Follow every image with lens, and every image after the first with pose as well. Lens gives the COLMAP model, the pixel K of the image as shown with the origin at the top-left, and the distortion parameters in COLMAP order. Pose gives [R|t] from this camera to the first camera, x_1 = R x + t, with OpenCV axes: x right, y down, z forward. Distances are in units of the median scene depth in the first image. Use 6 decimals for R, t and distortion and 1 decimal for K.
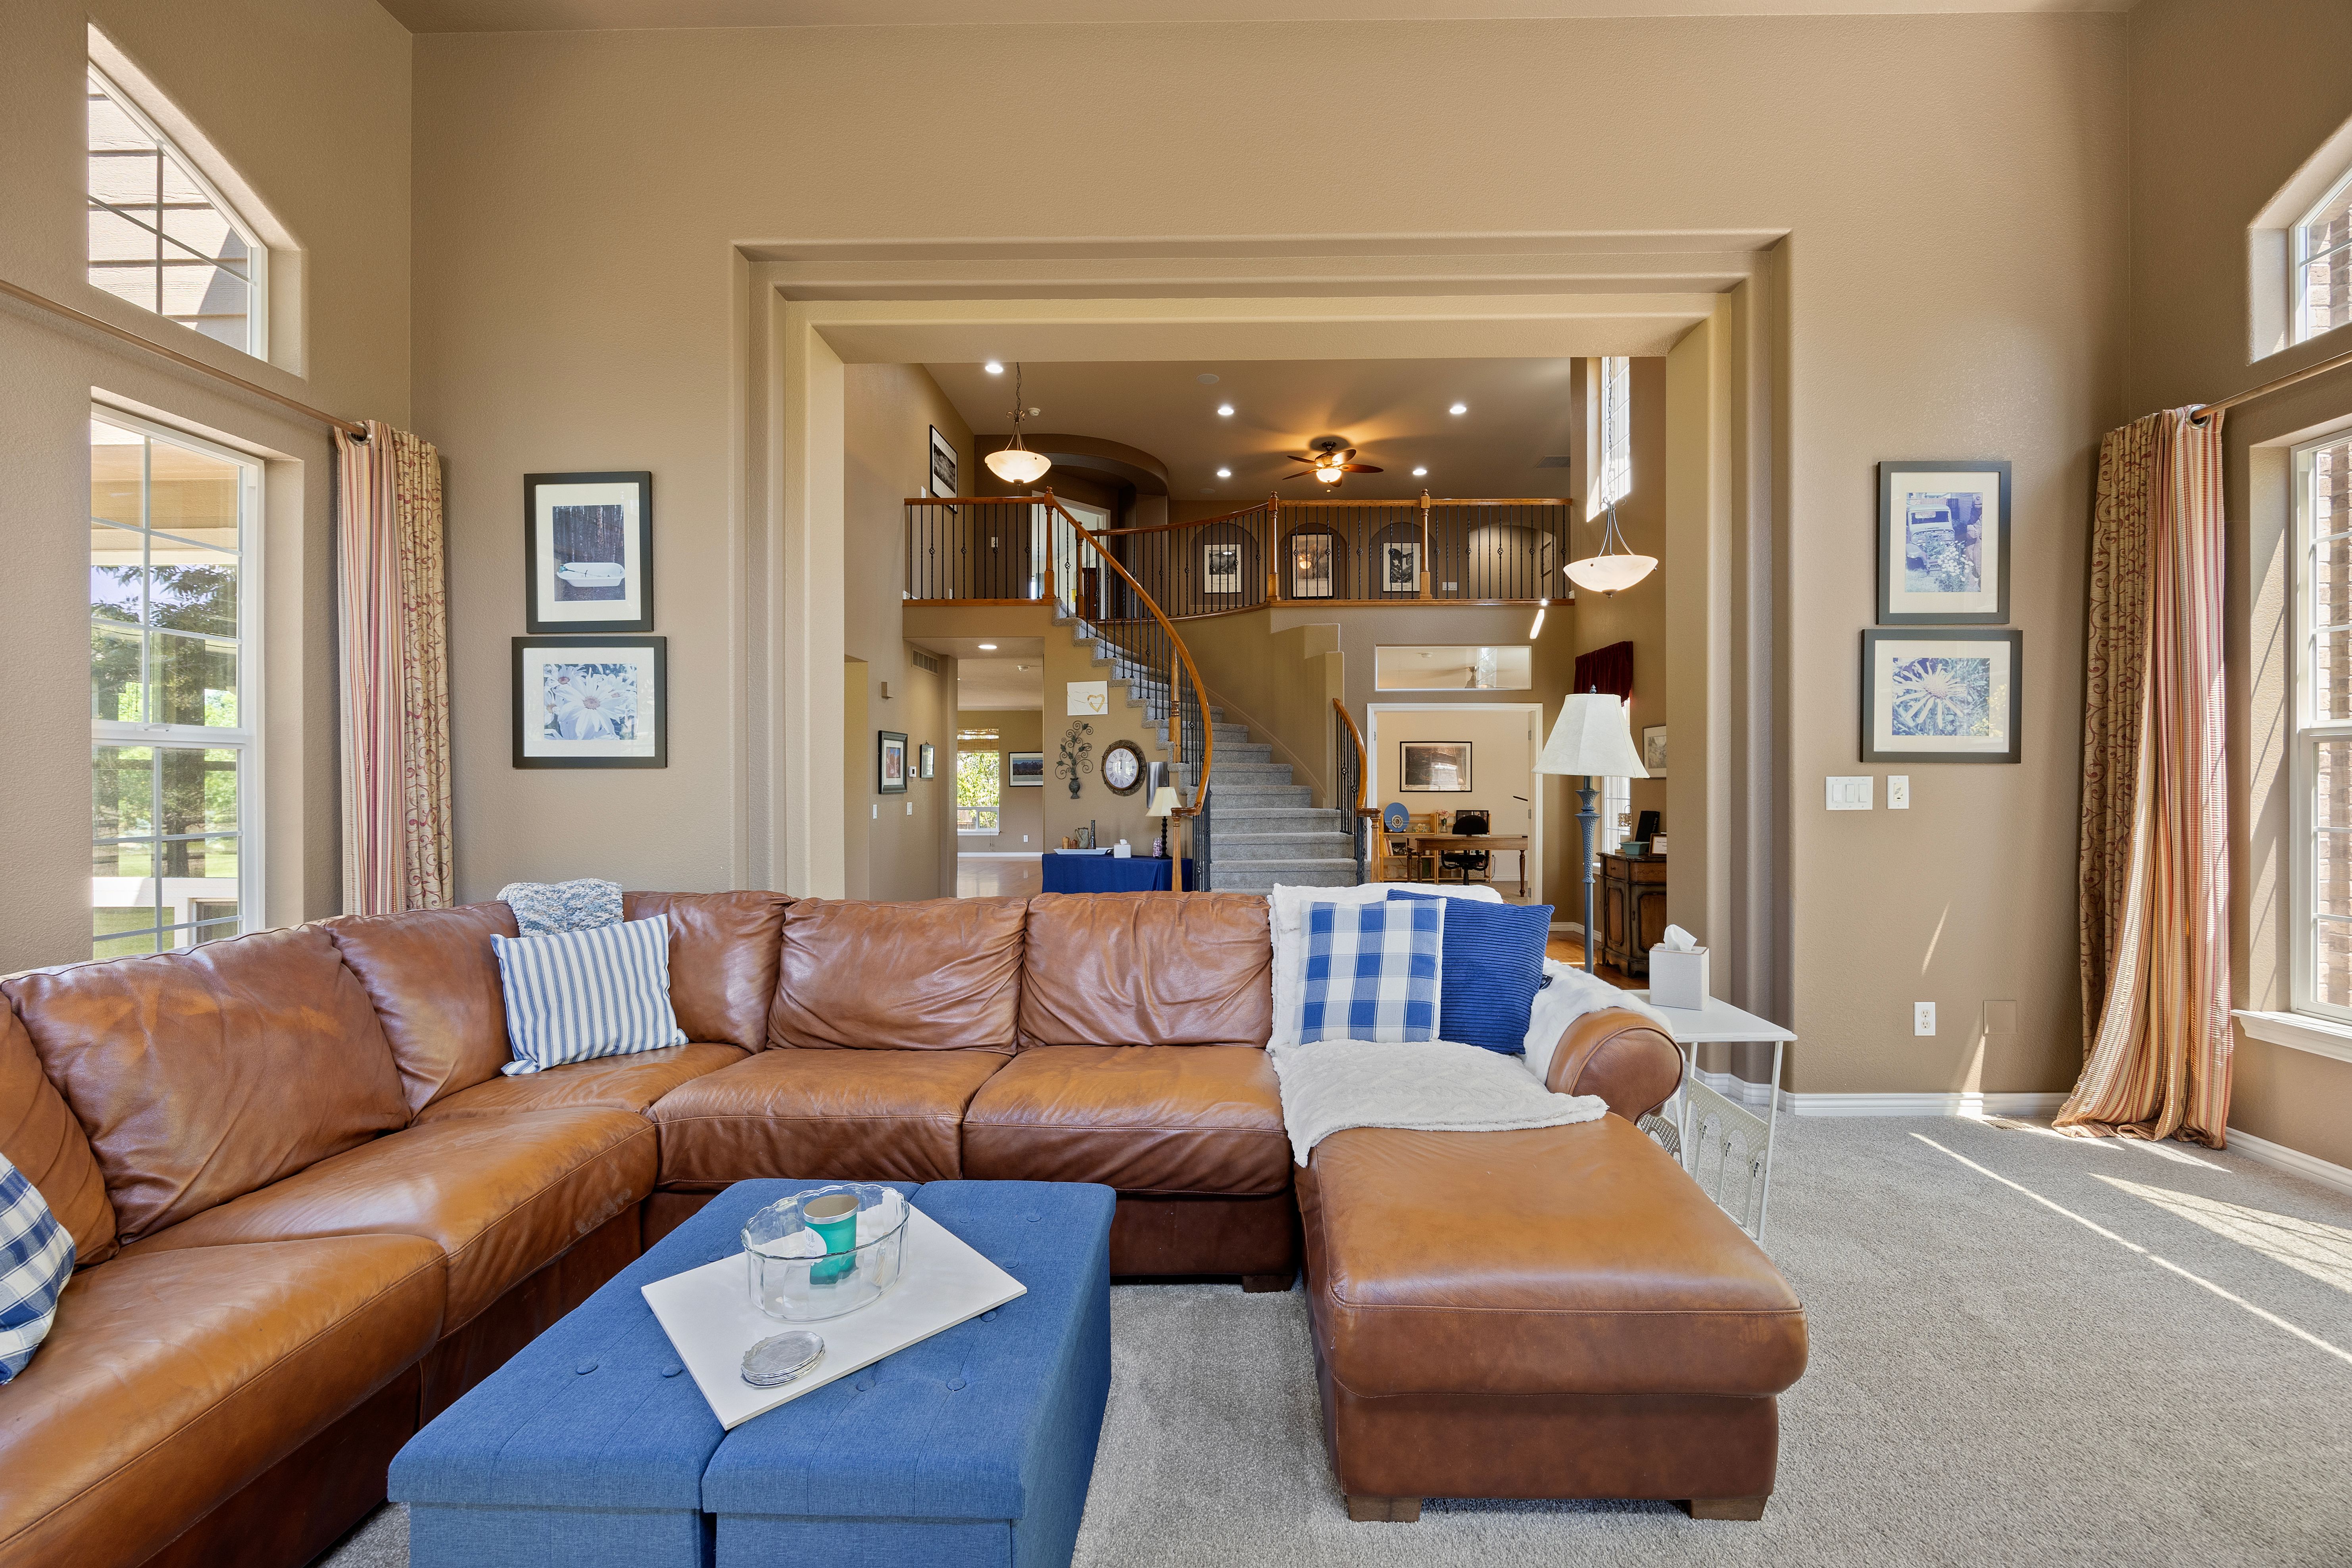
lens RADIAL K [[925.2, 0, 1176.0], [0, 925.2, 784.0], [0, 0, 1]] dist [0.001251, 0.000126]
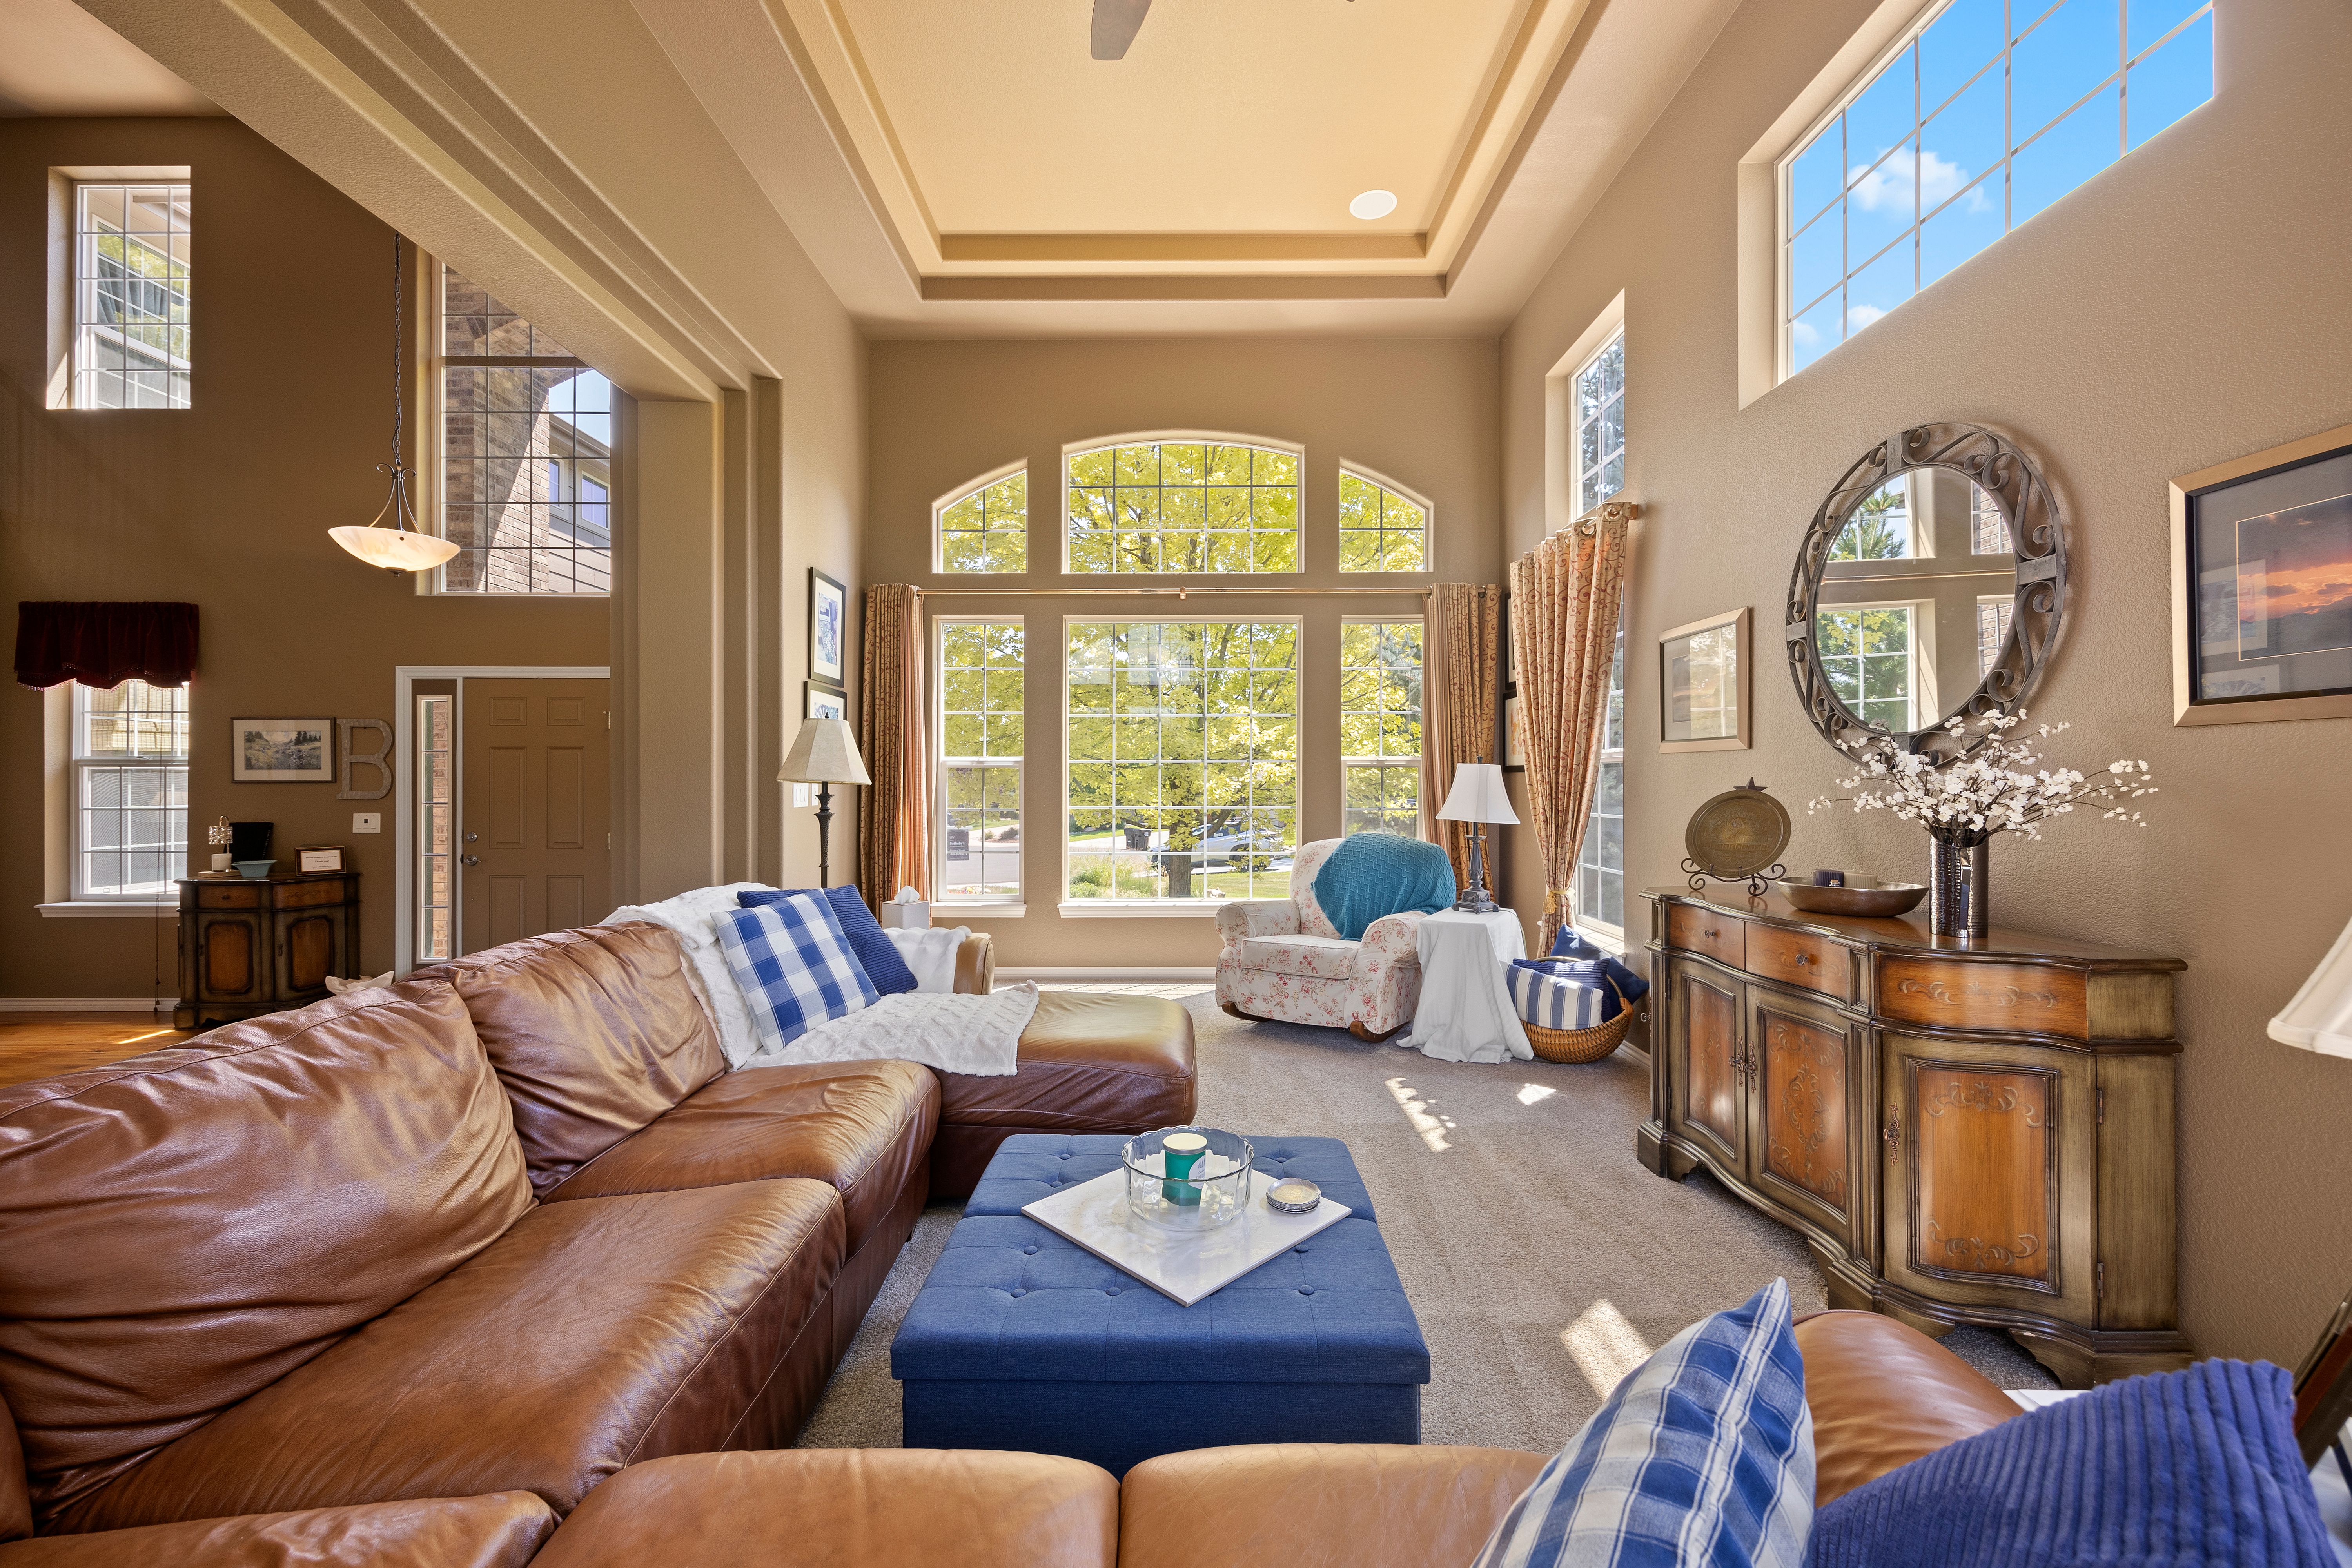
lens RADIAL K [[925.2, 0, 1176.0], [0, 925.2, 784.0], [0, 0, 1]] dist [0.001251, 0.000126]
pose [[-0.028432, 0.000693, 0.999595, -0.830716], [0.003538, 0.999994, -0.000592, -0.004100], [-0.999589, 0.003519, -0.028434, 0.552929]]
